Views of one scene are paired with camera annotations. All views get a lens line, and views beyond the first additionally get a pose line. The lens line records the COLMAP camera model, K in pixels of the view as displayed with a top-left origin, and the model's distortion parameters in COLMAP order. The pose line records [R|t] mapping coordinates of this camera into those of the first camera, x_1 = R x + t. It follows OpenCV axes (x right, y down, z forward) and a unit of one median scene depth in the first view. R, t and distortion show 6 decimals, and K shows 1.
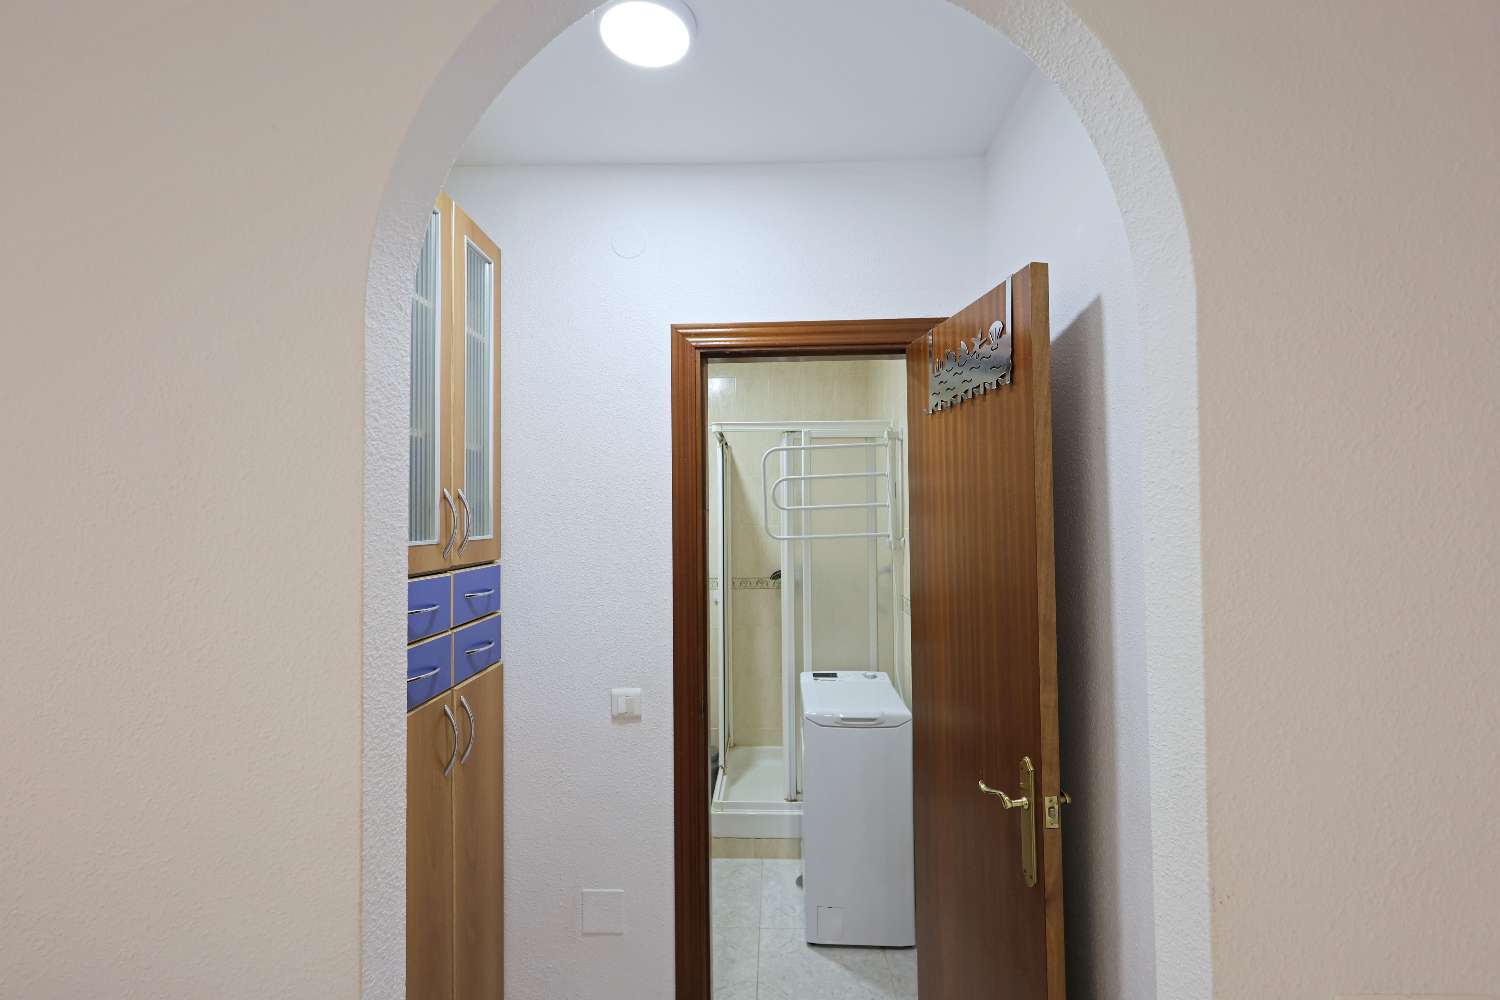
lens RADIAL K [[656.8, 0, 749.9], [0, 656.8, 508.5], [0, 0, 1]] dist [0.001835, -0.000473]
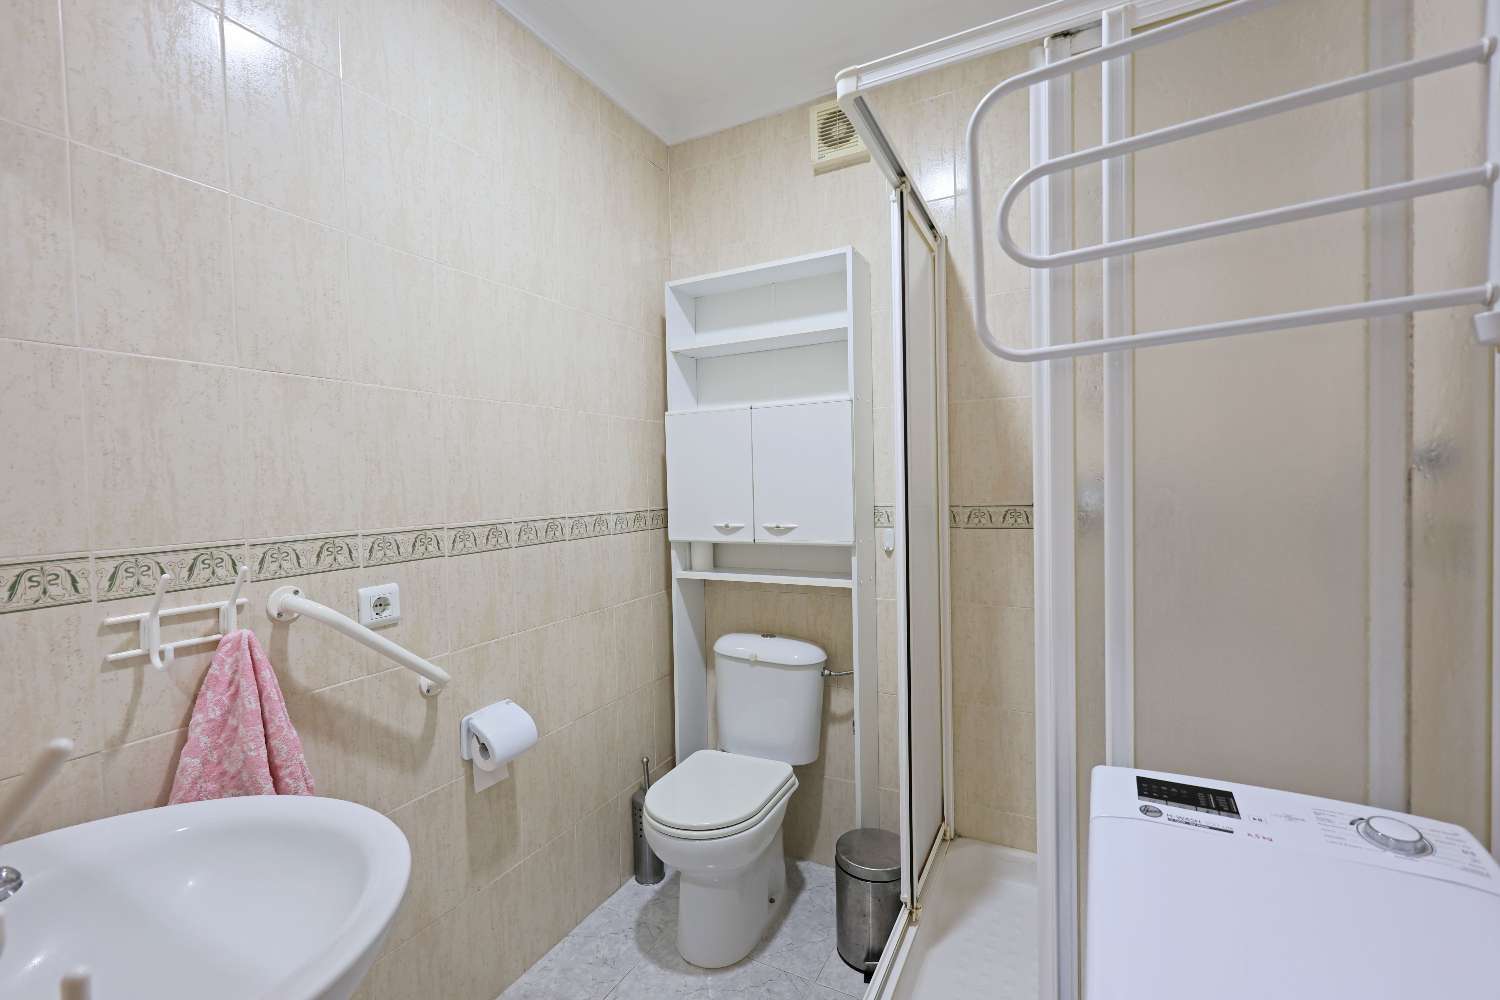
lens RADIAL K [[656.8, 0, 754.4], [0, 656.8, 492.6], [0, 0, 1]] dist [0.001835, -0.000473]
pose [[0.909342, 0.002948, -0.416040, 0.059643], [0.010435, 0.999499, 0.029889, 0.105087], [0.415919, -0.031521, 0.908855, 0.641449]]
